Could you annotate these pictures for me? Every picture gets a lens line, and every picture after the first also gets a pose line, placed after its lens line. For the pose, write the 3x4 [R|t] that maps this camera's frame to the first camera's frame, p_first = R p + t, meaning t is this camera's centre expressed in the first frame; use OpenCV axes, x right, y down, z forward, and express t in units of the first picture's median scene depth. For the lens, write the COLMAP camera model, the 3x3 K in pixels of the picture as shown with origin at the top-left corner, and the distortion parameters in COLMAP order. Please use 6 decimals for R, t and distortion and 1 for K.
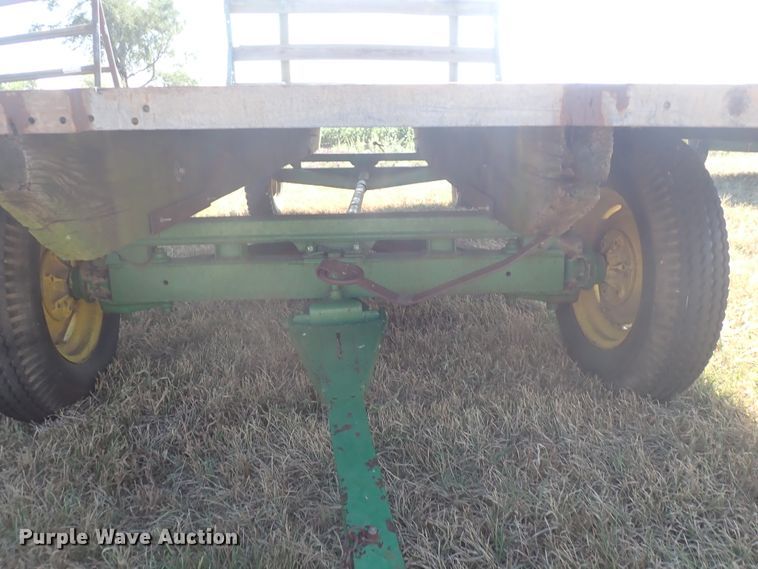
lens RADIAL K [[654.2, 0, 379.0], [0, 654.2, 284.5], [0, 0, 1]] dist [0.009668, 0.002987]
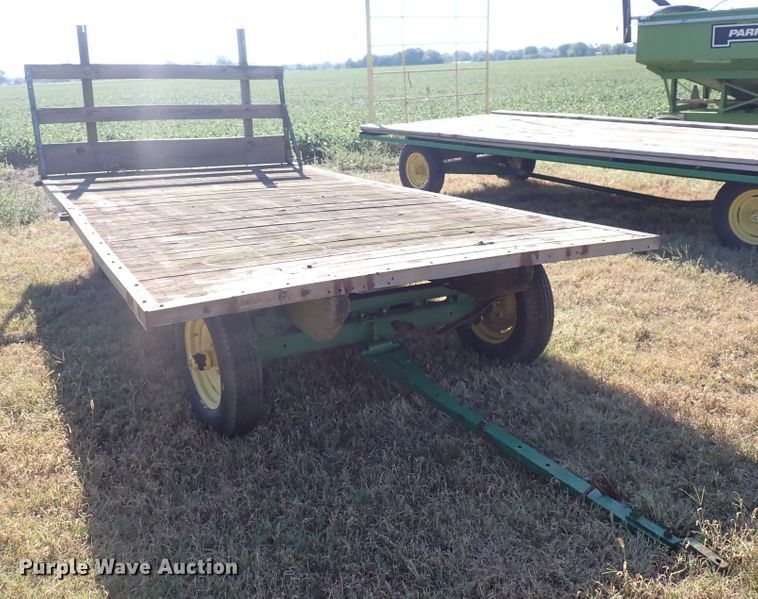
lens RADIAL K [[816.5, 0, 377.9], [0, 816.5, 227.8], [0, 0, 1]] dist [0.017073, 0.036682]
pose [[0.896690, -0.095378, 0.432262, -1.047476], [0.128803, 0.990476, -0.048645, -0.182171], [-0.423505, 0.099296, 0.900435, -1.144916]]
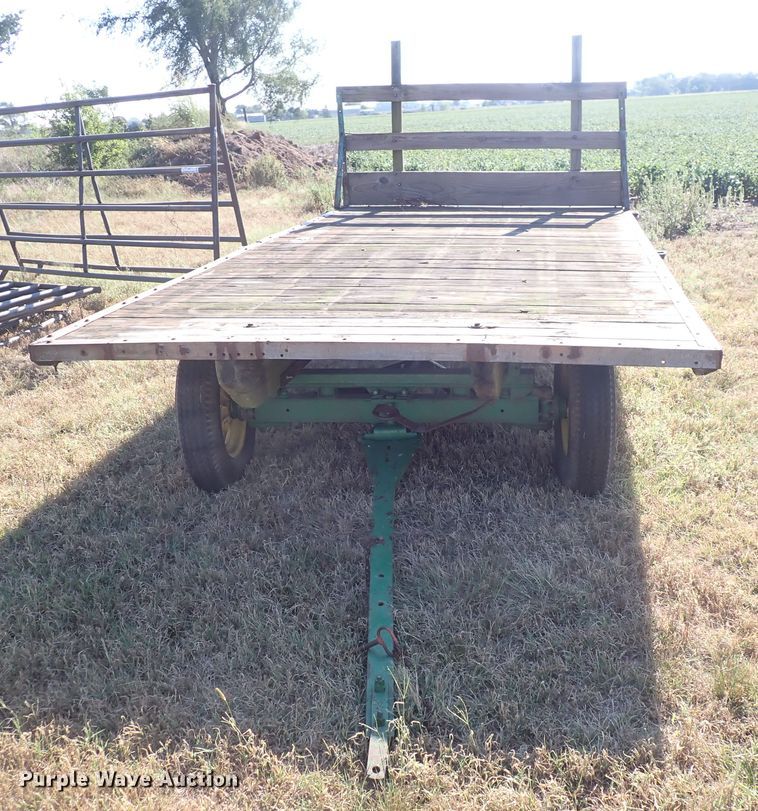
lens RADIAL K [[937.5, 0, 405.2], [0, 937.5, 408.7], [0, 0, 1]] dist [0.006348, -0.021227]
pose [[0.986287, 0.027499, -0.162734, 0.339701], [-0.017820, 0.998001, 0.060639, -0.154833], [0.164077, -0.056907, 0.984805, -1.243454]]
